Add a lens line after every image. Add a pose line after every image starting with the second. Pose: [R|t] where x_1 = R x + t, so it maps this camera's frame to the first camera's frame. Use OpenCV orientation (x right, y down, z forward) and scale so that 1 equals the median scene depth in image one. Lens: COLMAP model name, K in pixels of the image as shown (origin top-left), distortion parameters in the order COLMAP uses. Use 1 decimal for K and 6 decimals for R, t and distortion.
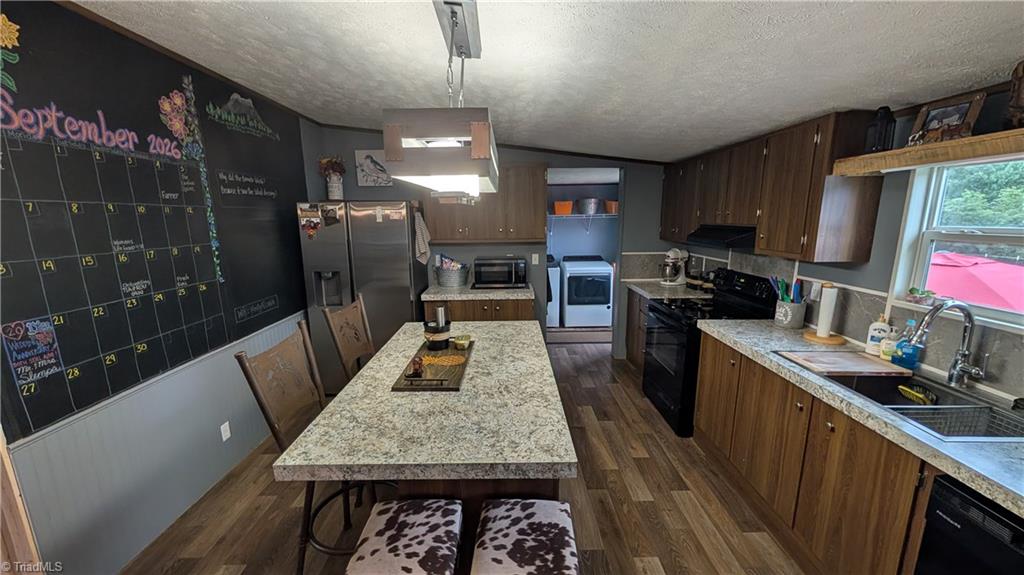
lens RADIAL K [[385.5, 0, 509.7], [0, 385.5, 291.3], [0, 0, 1]] dist [0.007955, 0.000085]
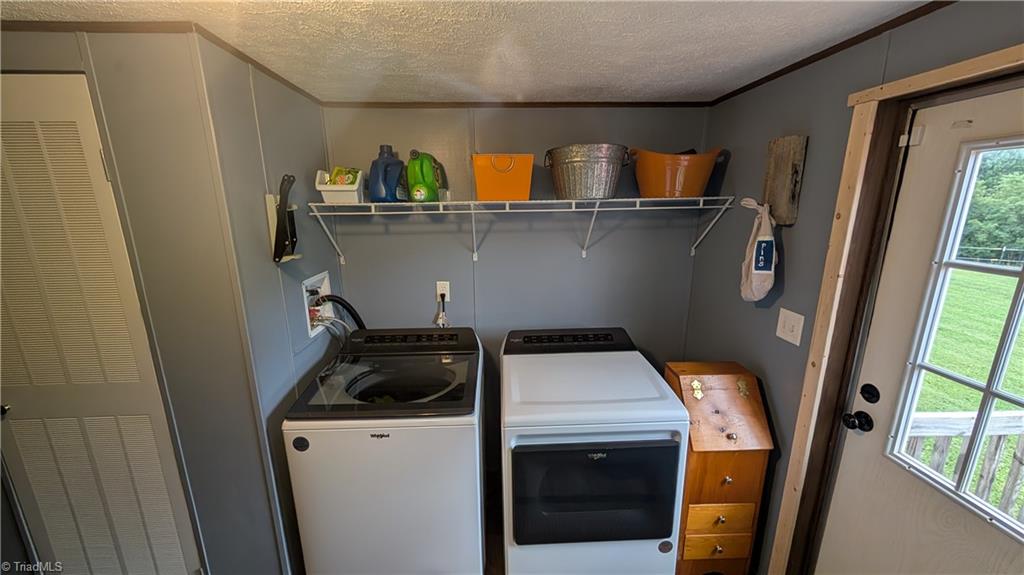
lens RADIAL K [[385.5, 0, 509.7], [0, 385.5, 291.3], [0, 0, 1]] dist [0.007955, 0.000085]
pose [[0.998545, -0.012691, 0.052412, 0.127450], [0.011166, 0.999508, 0.029301, -0.135702], [-0.052758, -0.028673, 0.998196, 0.694079]]
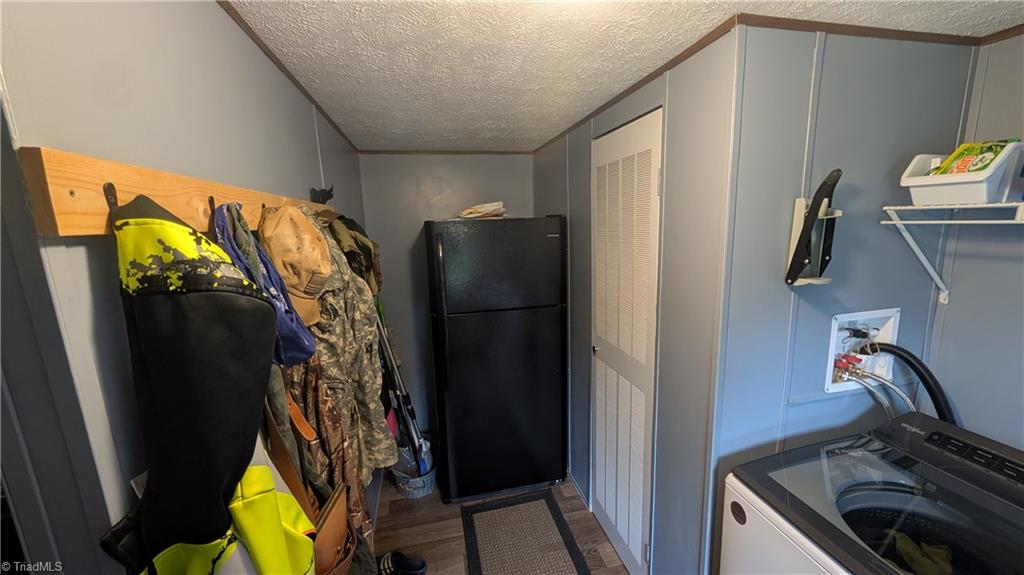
lens RADIAL K [[385.5, 0, 509.7], [0, 385.5, 291.3], [0, 0, 1]] dist [0.007955, 0.000085]
pose [[0.232798, 0.172418, -0.957119, 0.145282], [-0.161497, 0.977348, 0.136782, -0.148671], [0.959022, 0.122730, 0.255370, 0.762766]]
